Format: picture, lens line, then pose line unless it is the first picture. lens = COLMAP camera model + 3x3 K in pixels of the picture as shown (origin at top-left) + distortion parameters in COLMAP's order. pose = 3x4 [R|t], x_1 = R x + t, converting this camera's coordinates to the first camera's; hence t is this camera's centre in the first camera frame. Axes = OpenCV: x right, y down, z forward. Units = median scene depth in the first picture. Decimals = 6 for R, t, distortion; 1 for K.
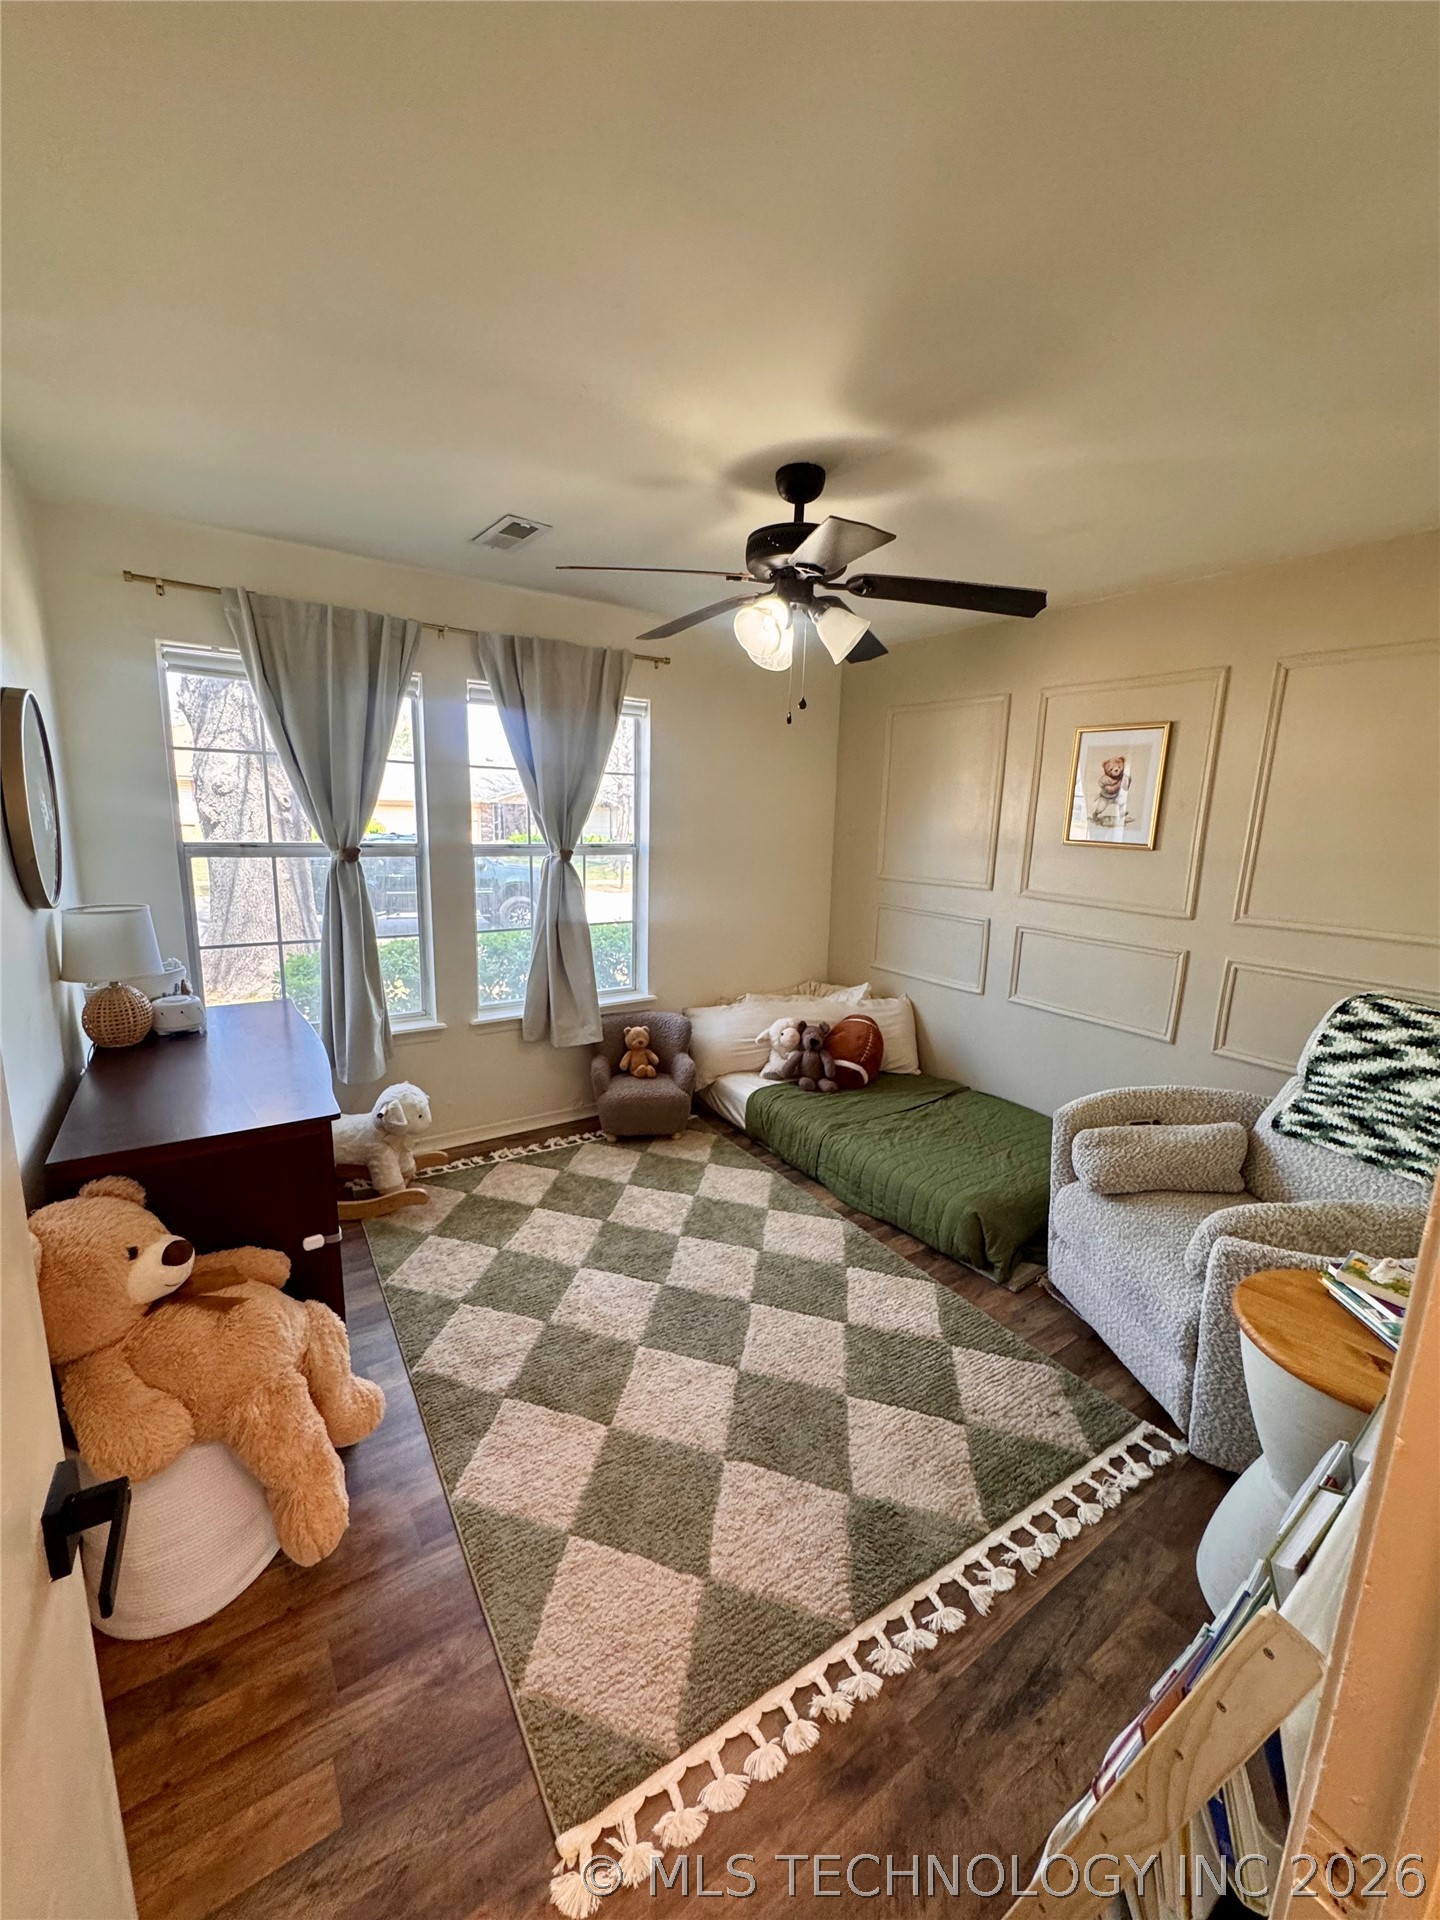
lens RADIAL K [[770.9, 0, 728.0], [0, 770.9, 958.2], [0, 0, 1]] dist [-0.006604, 0.000488]
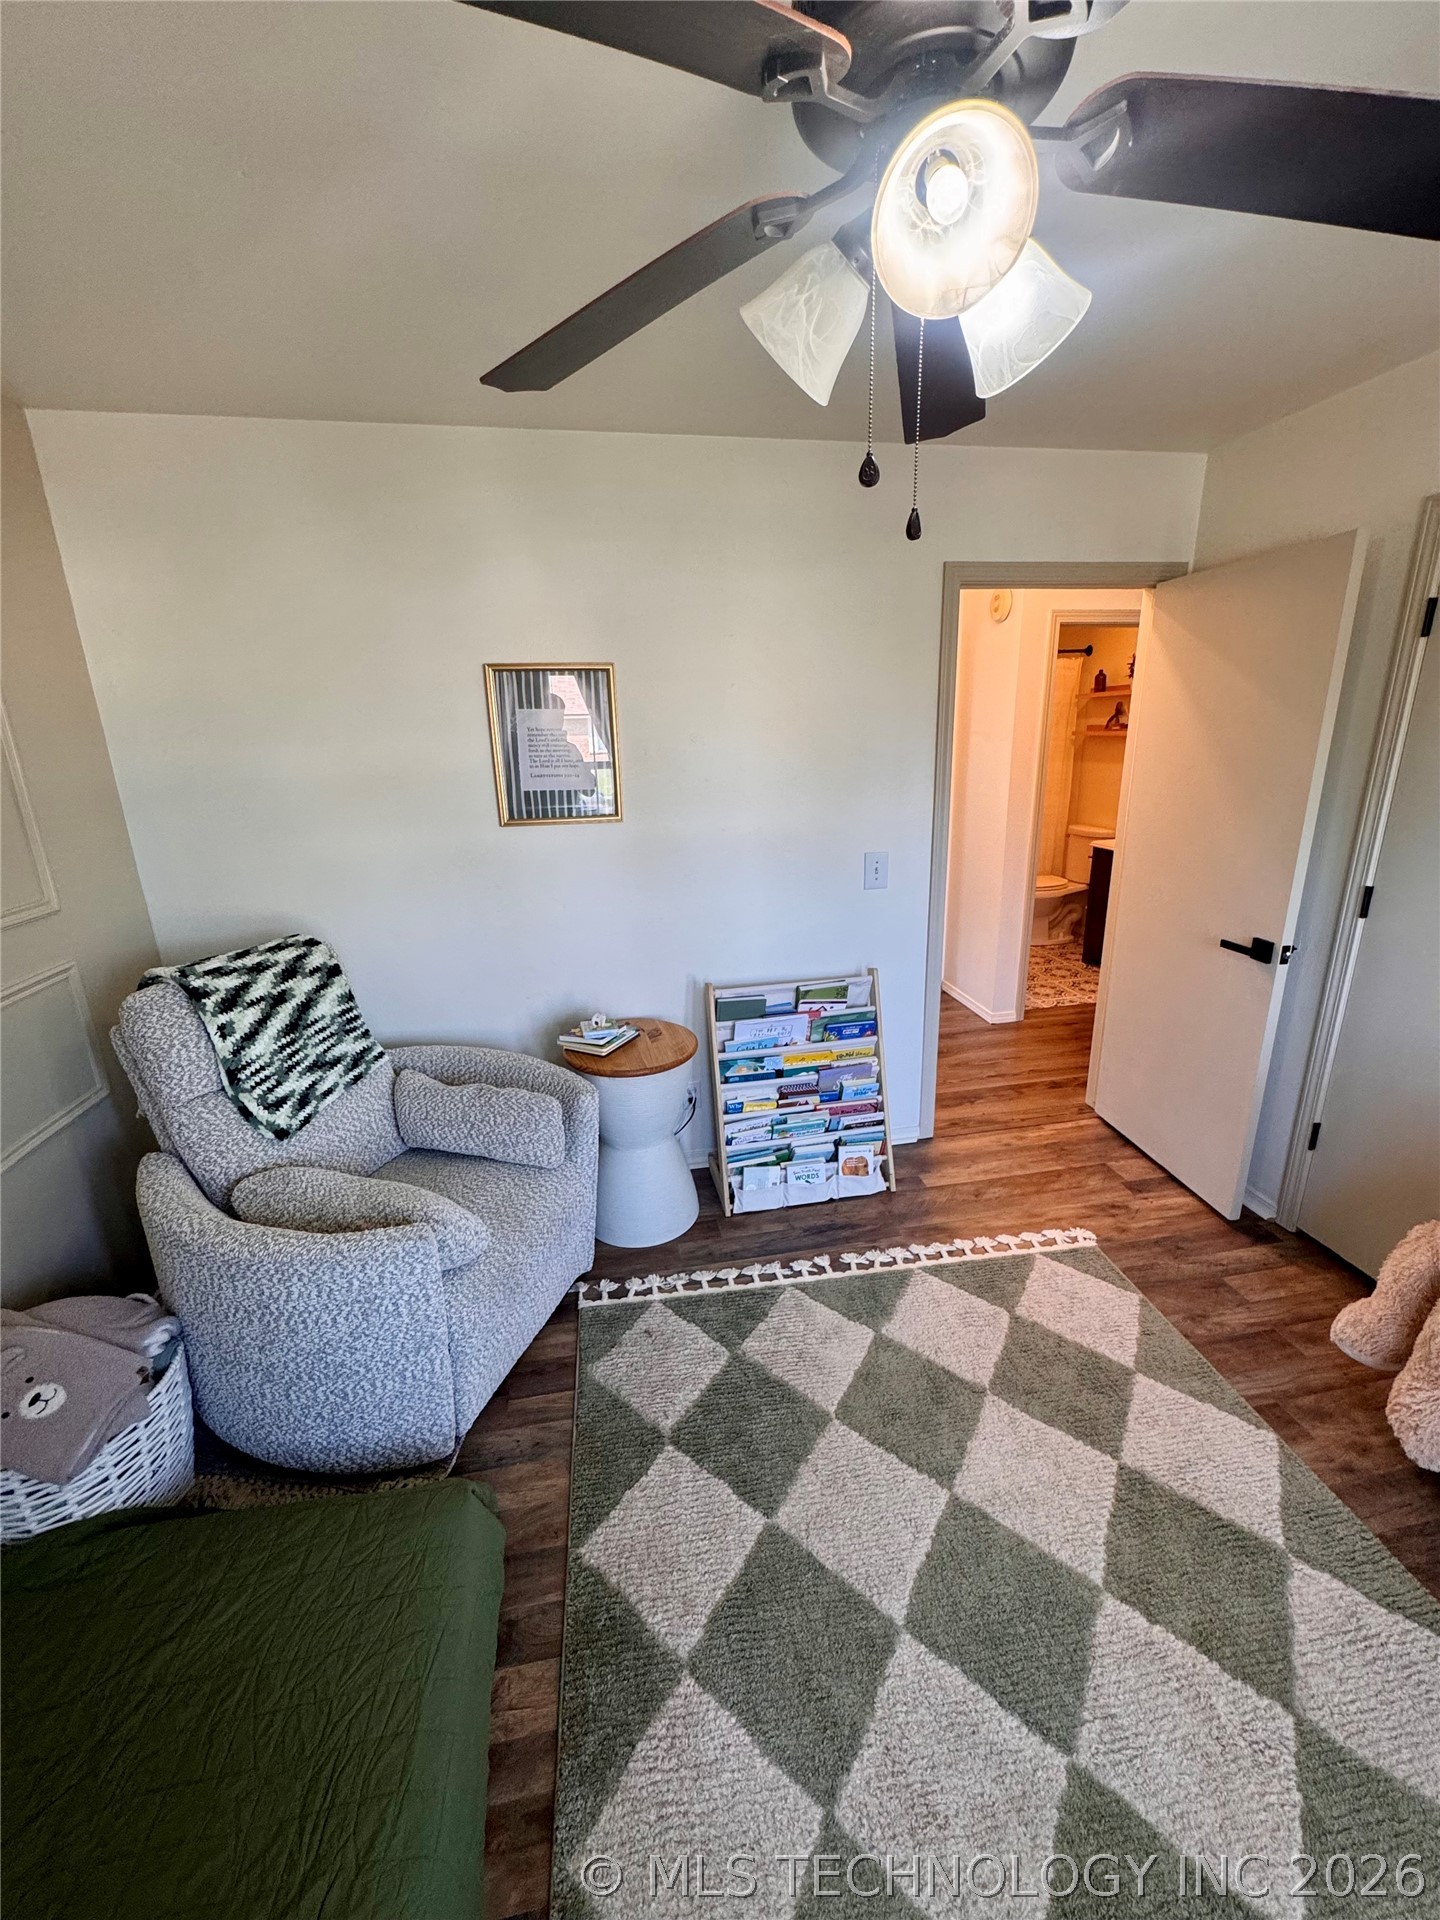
lens RADIAL K [[770.9, 0, 722.6], [0, 770.9, 961.4], [0, 0, 1]] dist [-0.006604, 0.000488]
pose [[-0.909819, -0.116436, 0.398338, -0.023386], [0.084737, 0.887494, 0.452962, -0.314012], [-0.406263, 0.445867, -0.797592, 1.552016]]
